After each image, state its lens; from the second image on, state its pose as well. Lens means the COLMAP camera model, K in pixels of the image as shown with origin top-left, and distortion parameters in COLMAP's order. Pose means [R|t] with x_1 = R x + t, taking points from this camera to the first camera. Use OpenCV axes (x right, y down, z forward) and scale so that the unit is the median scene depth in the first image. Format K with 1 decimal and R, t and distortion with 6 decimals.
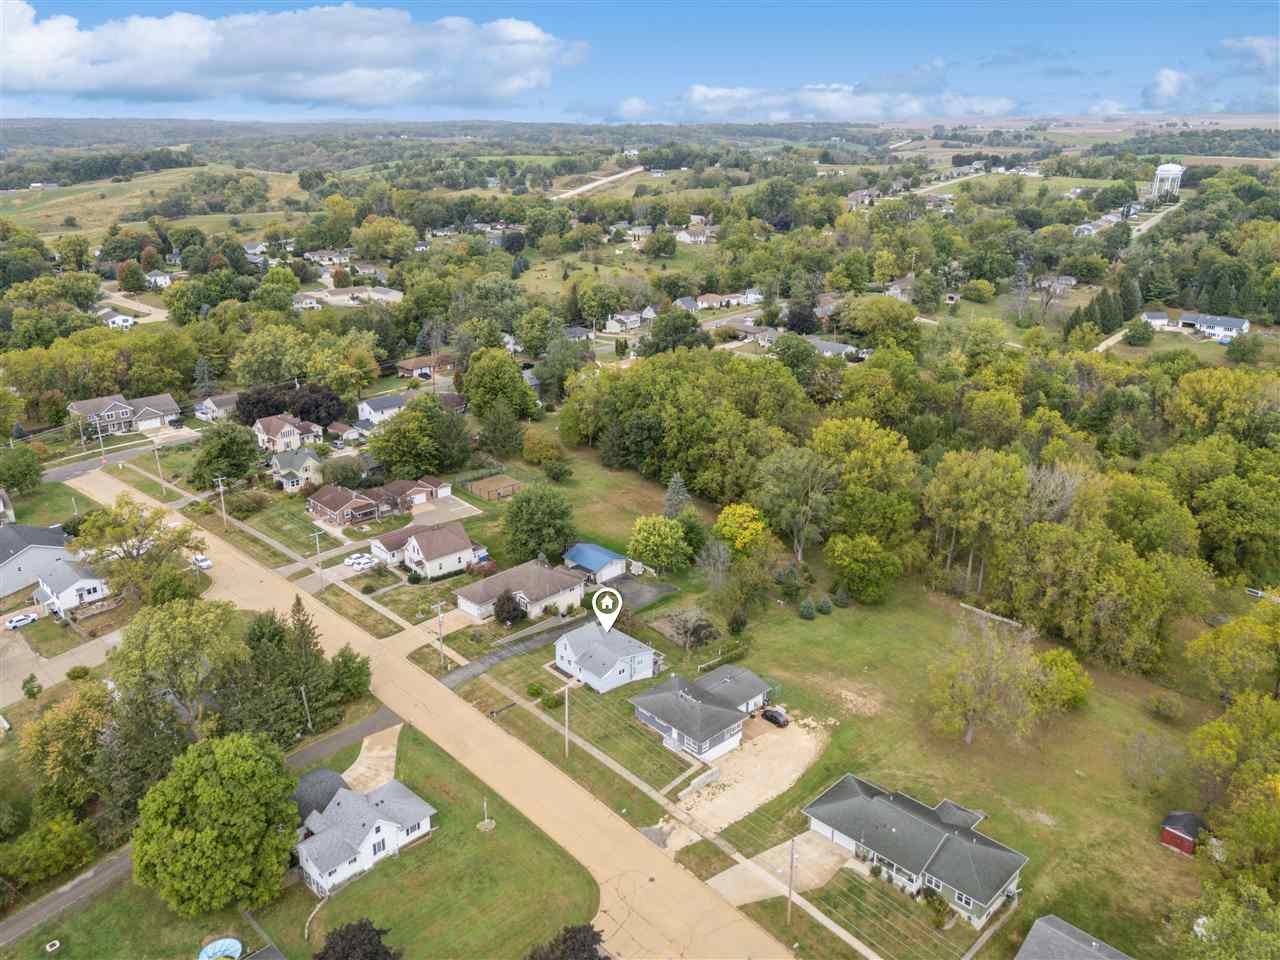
lens RADIAL K [[972.7, 0, 678.8], [0, 972.7, 478.8], [0, 0, 1]] dist [-0.002638, -0.011303]
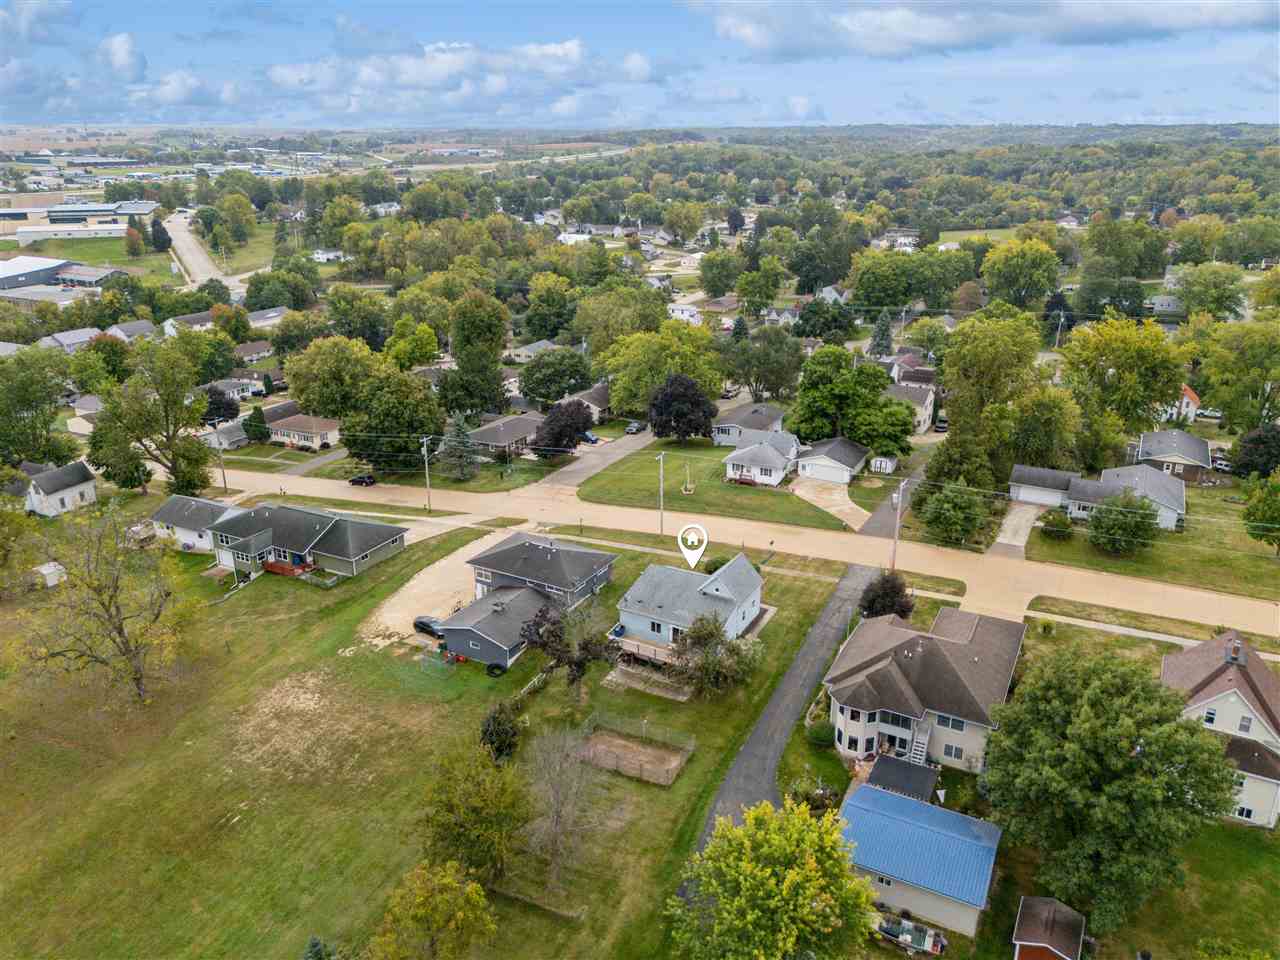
lens RADIAL K [[961.6, 0, 634.0], [0, 961.6, 502.5], [0, 0, 1]] dist [0.041710, -0.003163]
pose [[-0.967253, 0.080012, -0.240873, 0.118714], [-0.097207, 0.759875, 0.642760, -0.300995], [0.234462, 0.645126, -0.727214, 1.496228]]
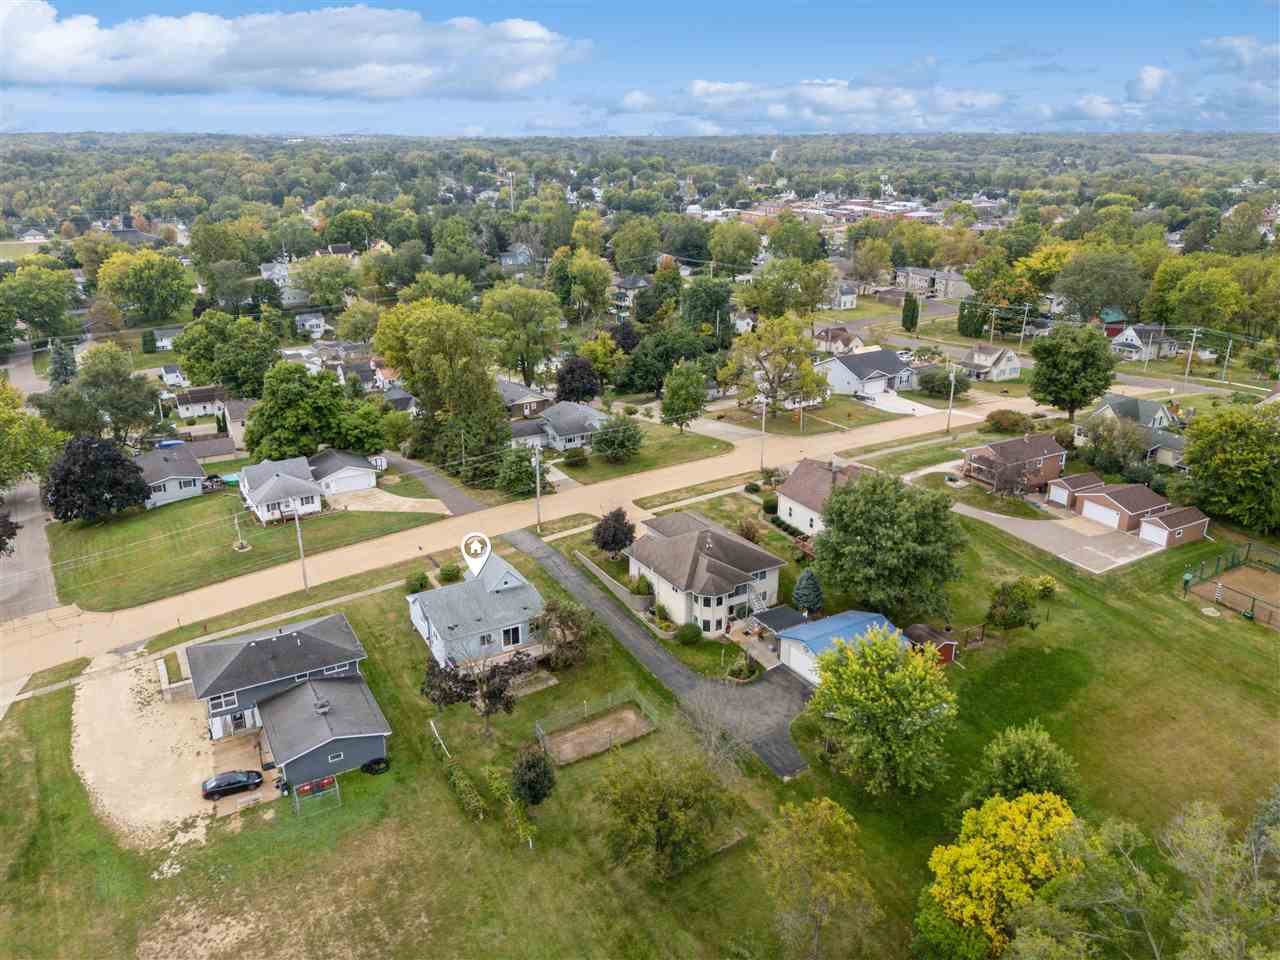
lens RADIAL K [[972.7, 0, 678.8], [0, 972.7, 478.8], [0, 0, 1]] dist [-0.002638, -0.011303]
pose [[-0.243637, 0.311464, -0.918494, 0.493400], [-0.337010, 0.860831, 0.381305, -0.204072], [0.909431, 0.402442, -0.104764, 1.220054]]
